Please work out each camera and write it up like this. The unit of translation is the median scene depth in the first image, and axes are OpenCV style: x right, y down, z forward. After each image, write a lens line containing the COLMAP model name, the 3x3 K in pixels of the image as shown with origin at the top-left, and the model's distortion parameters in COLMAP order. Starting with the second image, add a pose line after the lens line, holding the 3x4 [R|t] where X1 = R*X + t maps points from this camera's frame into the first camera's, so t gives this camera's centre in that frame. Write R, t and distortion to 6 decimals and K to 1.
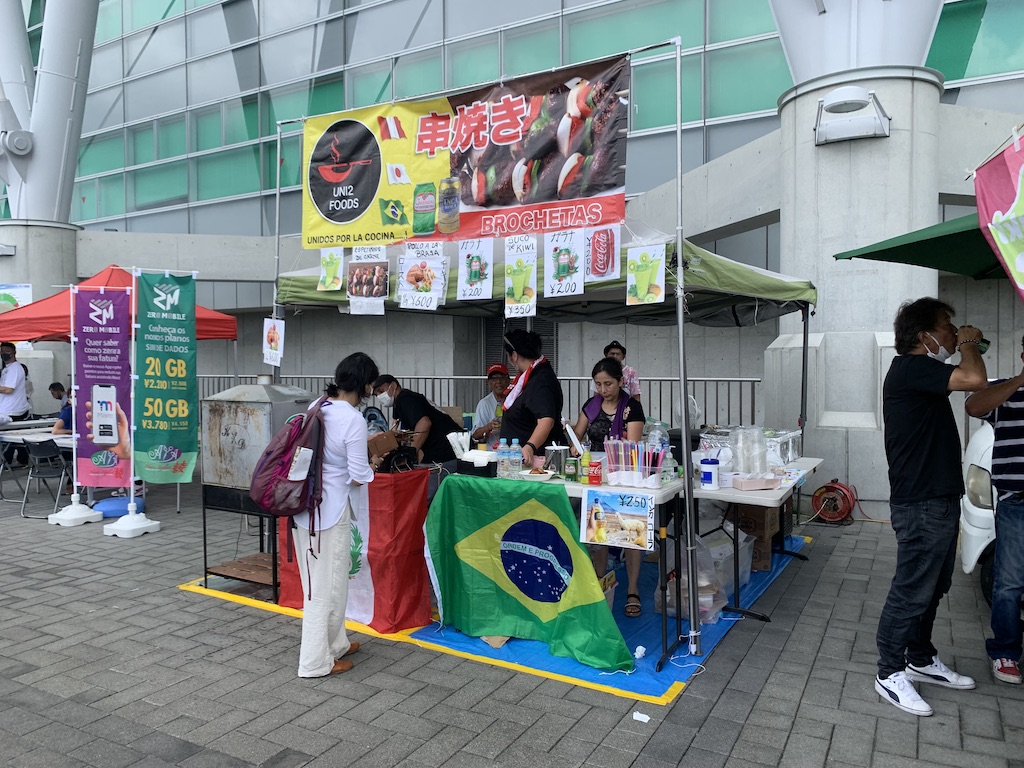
lens RADIAL K [[768.9, 0, 502.8], [0, 768.9, 381.6], [0, 0, 1]] dist [0.009501, -0.000545]
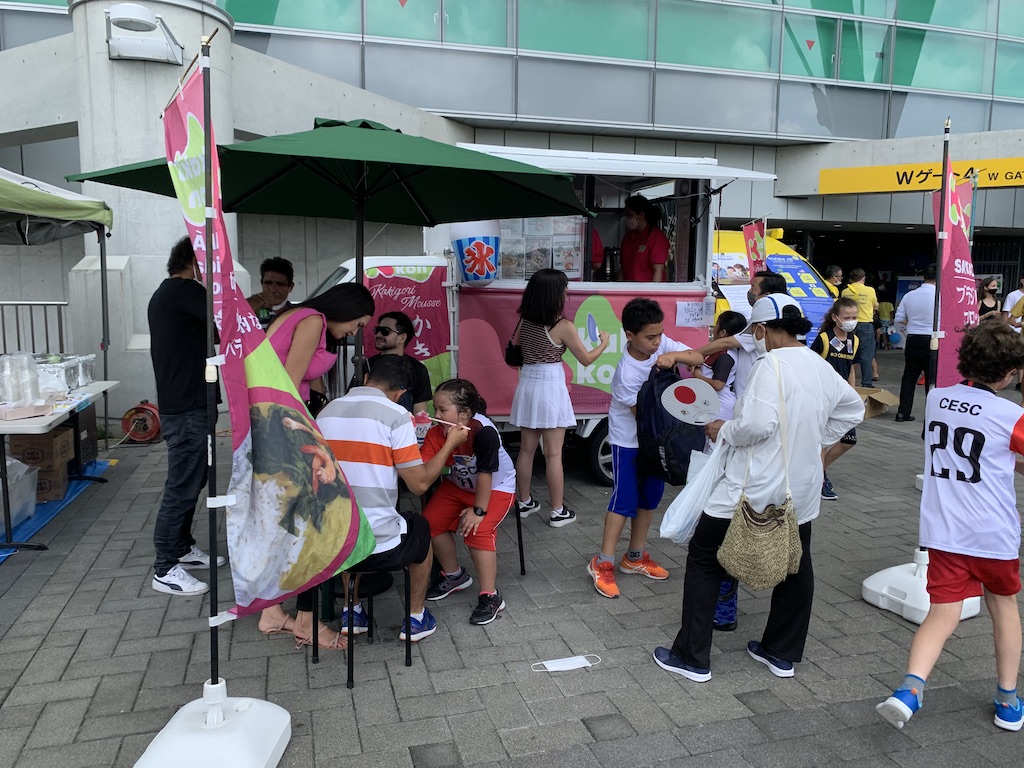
lens RADIAL K [[768.9, 0, 511.7], [0, 768.9, 380.7], [0, 0, 1]] dist [0.009501, -0.000545]
pose [[0.719240, -0.074559, 0.690749, 0.090447], [0.007907, 0.995039, 0.099171, 0.003394], [-0.694717, -0.065866, 0.716261, -0.087246]]
